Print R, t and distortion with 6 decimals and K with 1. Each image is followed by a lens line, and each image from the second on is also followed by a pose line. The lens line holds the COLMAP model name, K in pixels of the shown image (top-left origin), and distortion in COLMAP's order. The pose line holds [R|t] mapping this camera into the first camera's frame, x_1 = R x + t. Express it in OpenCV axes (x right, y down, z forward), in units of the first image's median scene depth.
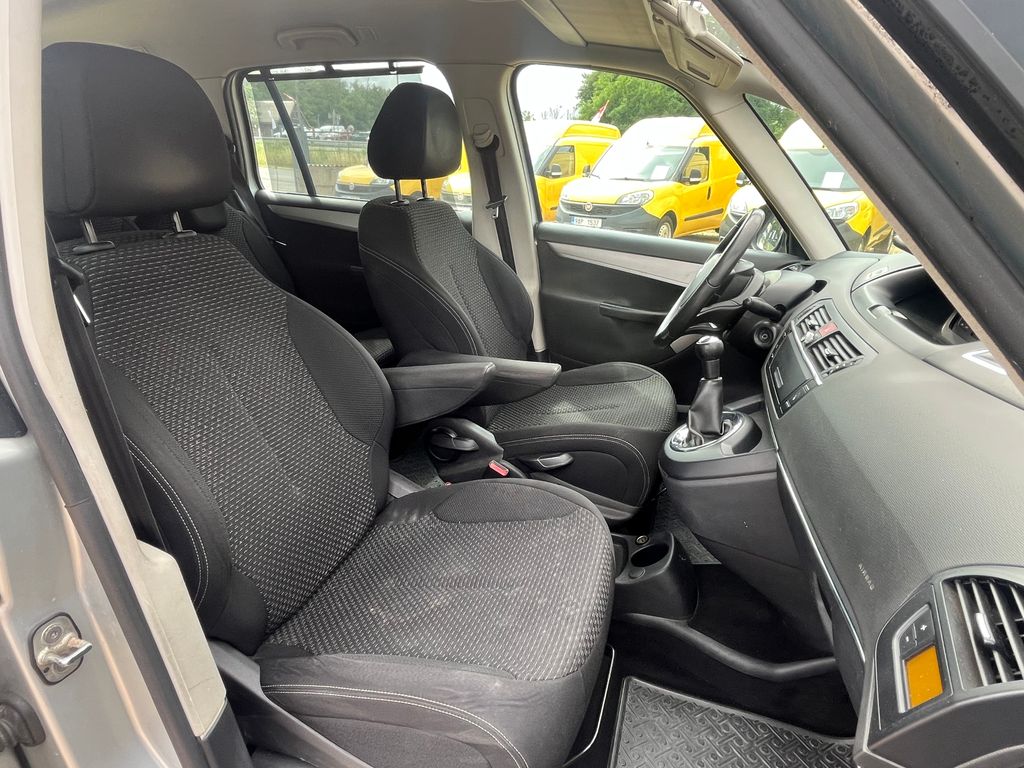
lens RADIAL K [[582.7, 0, 510.5], [0, 582.7, 380.8], [0, 0, 1]] dist [-0.003780, 0.001747]
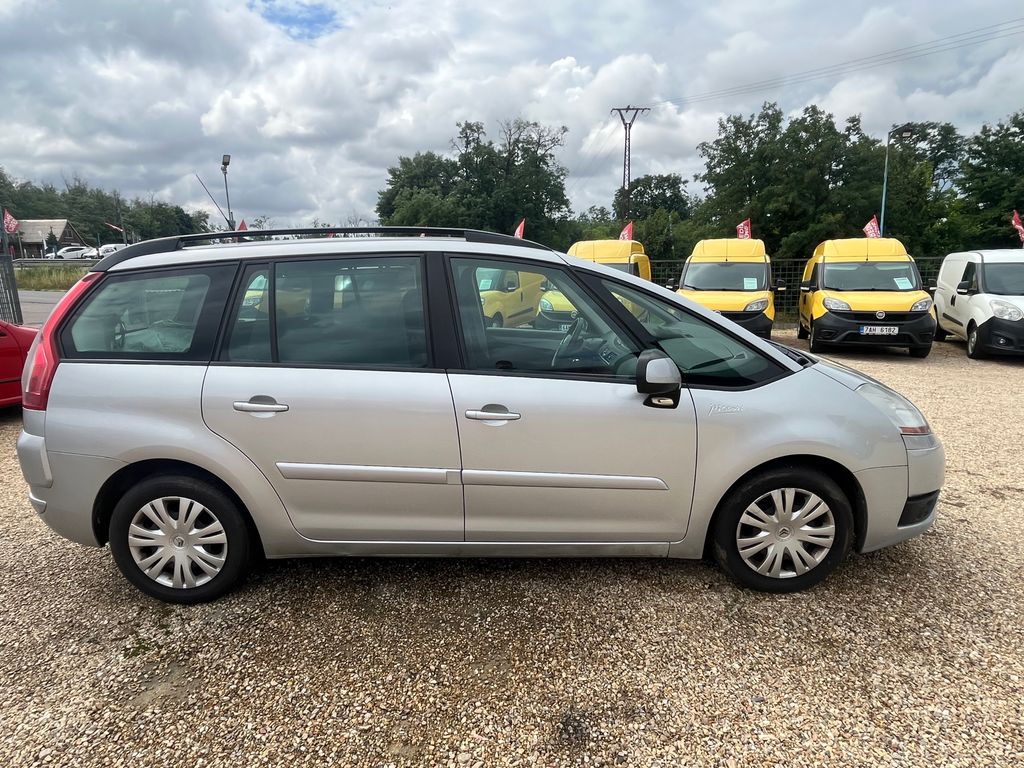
lens RADIAL K [[582.7, 0, 509.5], [0, 582.7, 393.0], [0, 0, 1]] dist [-0.003780, 0.001747]
pose [[0.945727, -0.105392, 0.307399, -0.760821], [0.148912, 0.981335, -0.121682, 0.336762], [-0.288837, 0.160853, 0.943769, -1.400791]]
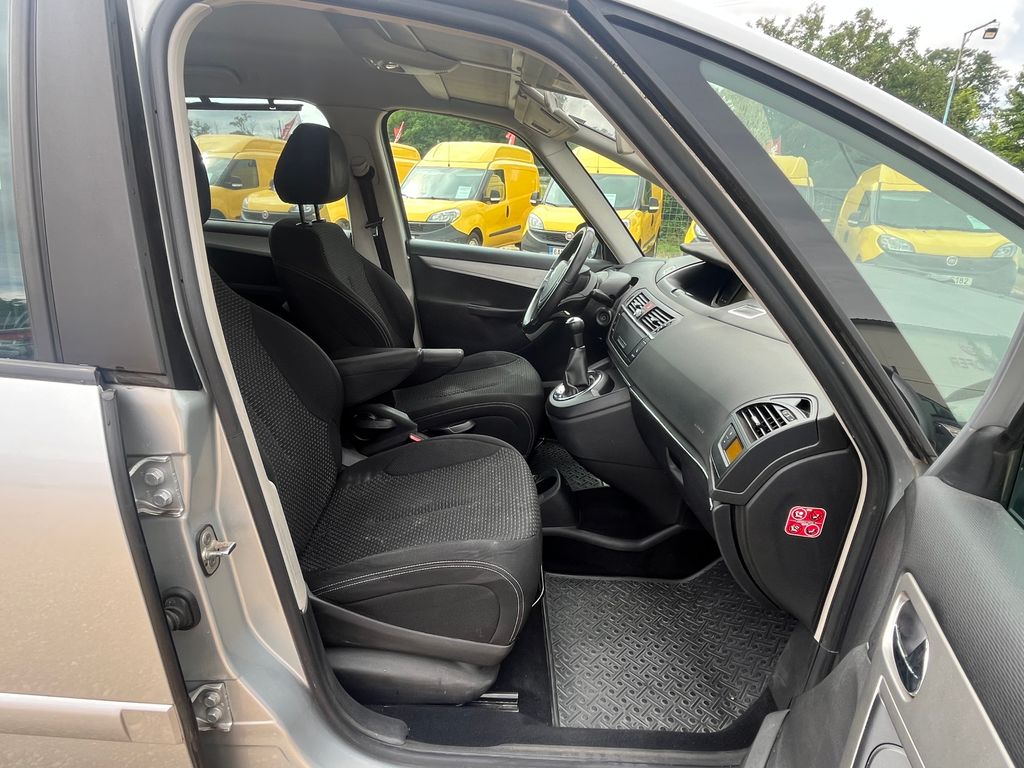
lens RADIAL K [[582.7, 0, 508.4], [0, 582.7, 383.9], [0, 0, 1]] dist [-0.003780, 0.001747]
pose [[0.945569, -0.091677, 0.312241, -0.223939], [0.098556, 0.995112, -0.006284, 0.065404], [-0.310139, 0.036715, 0.949982, -0.243132]]
